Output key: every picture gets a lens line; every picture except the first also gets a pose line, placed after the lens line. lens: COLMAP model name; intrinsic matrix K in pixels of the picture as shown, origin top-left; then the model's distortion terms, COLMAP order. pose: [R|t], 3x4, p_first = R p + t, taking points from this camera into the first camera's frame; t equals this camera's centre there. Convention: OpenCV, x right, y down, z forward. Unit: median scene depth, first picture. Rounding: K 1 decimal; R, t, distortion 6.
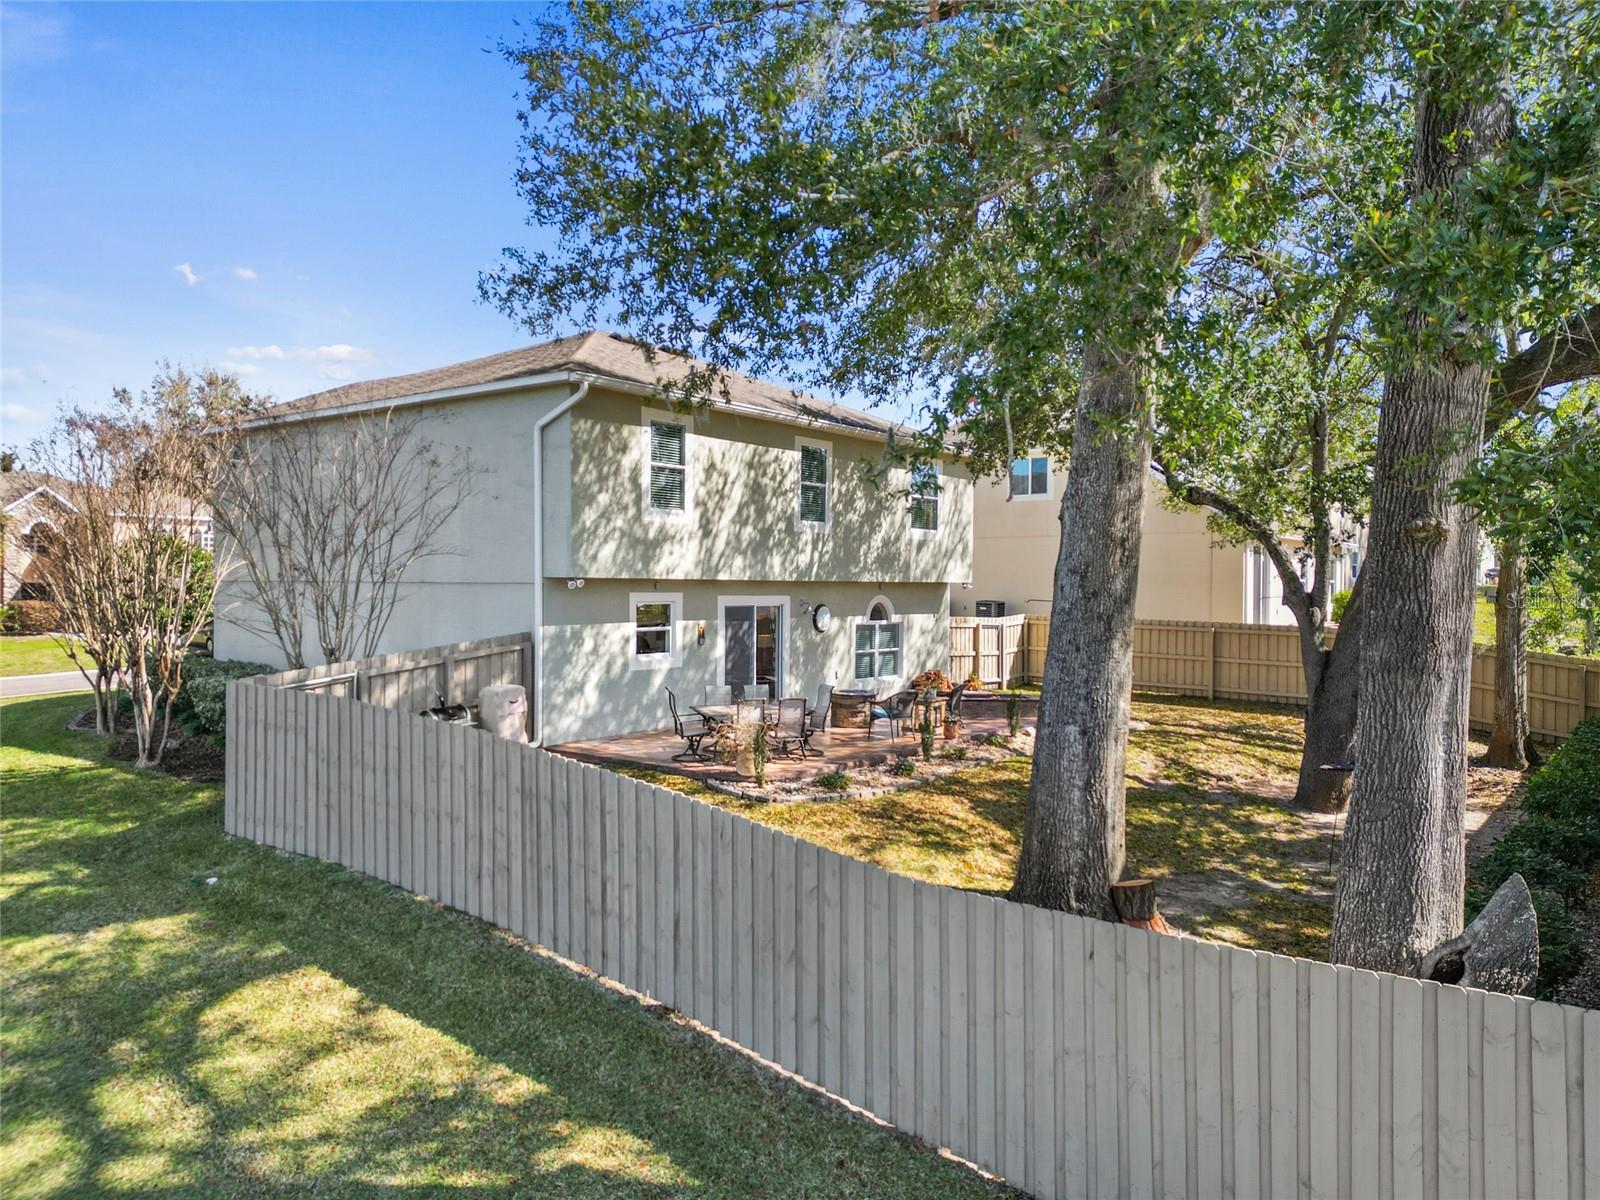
lens RADIAL K [[1122.7, 0, 785.0], [0, 1122.7, 570.5], [0, 0, 1]] dist [0.090252, -0.078215]
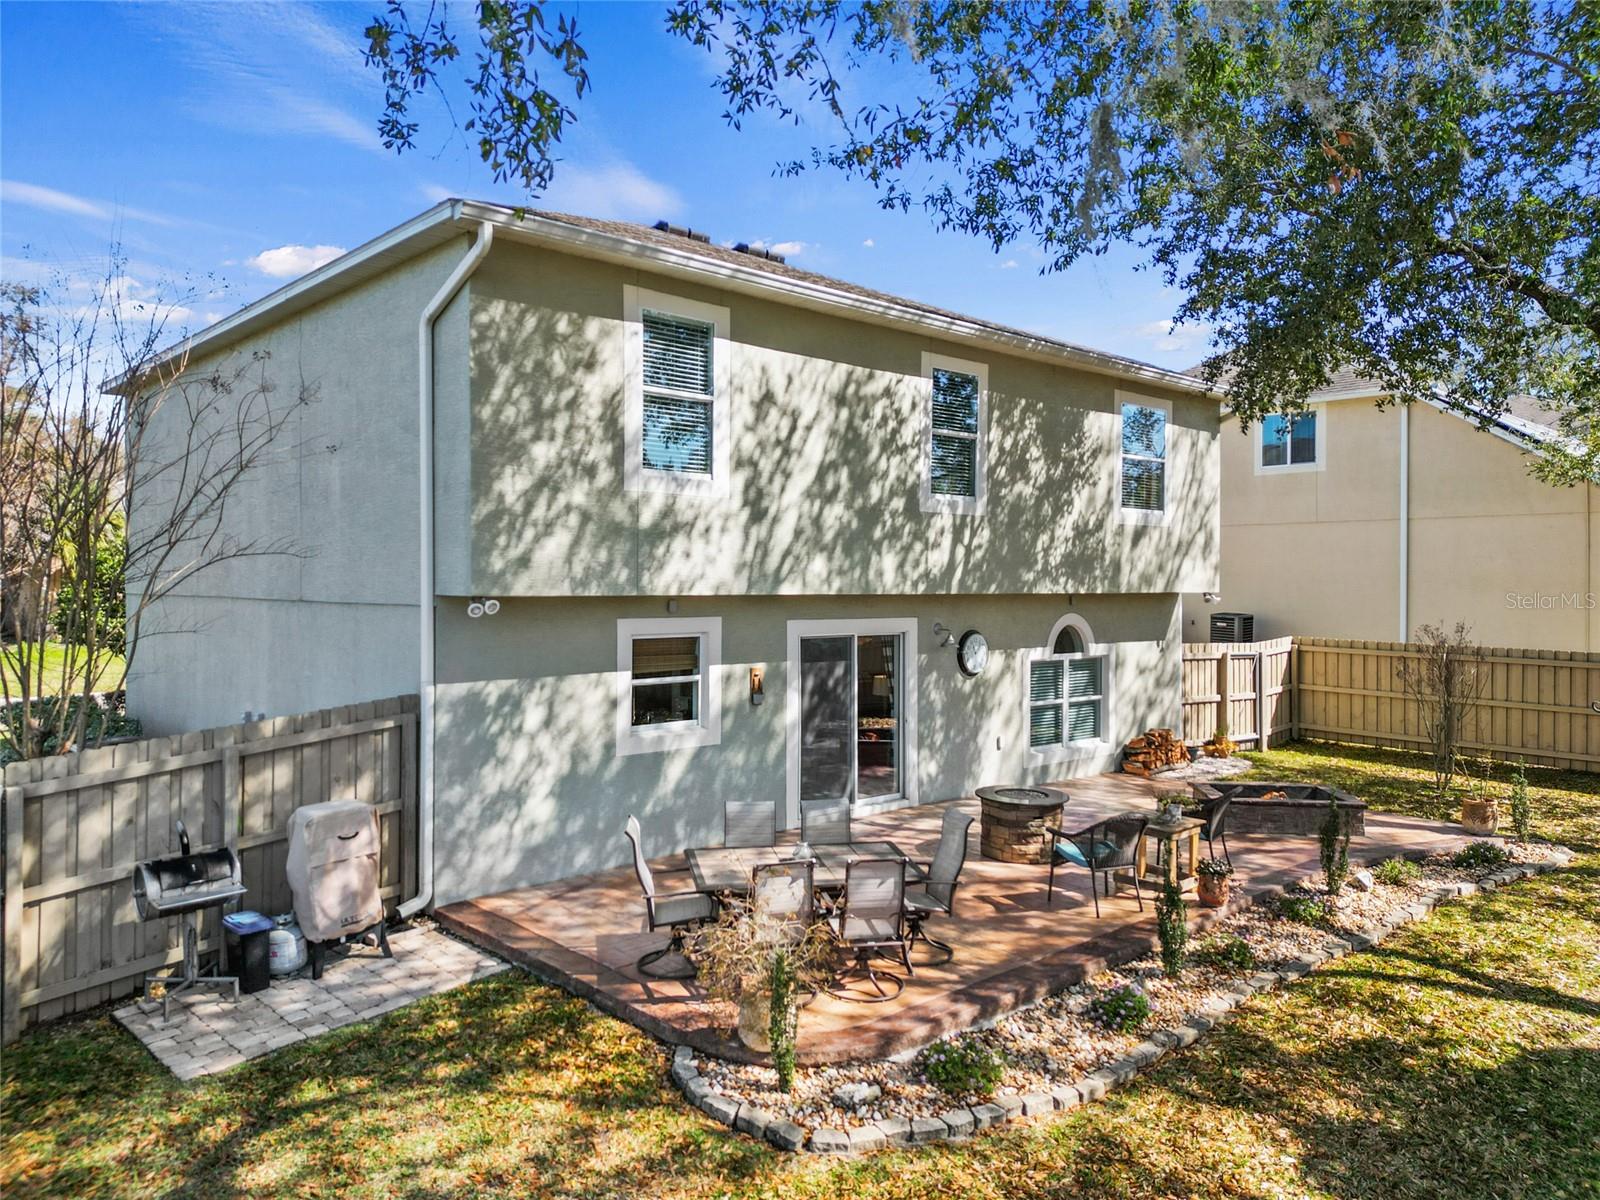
lens RADIAL K [[1122.7, 0, 785.0], [0, 1122.7, 570.5], [0, 0, 1]] dist [0.090252, -0.078215]
pose [[0.986276, -0.004260, -0.165051, 0.037121], [0.004596, 0.999988, 0.001657, -0.005437], [0.165042, -0.002393, 0.986284, 0.416482]]
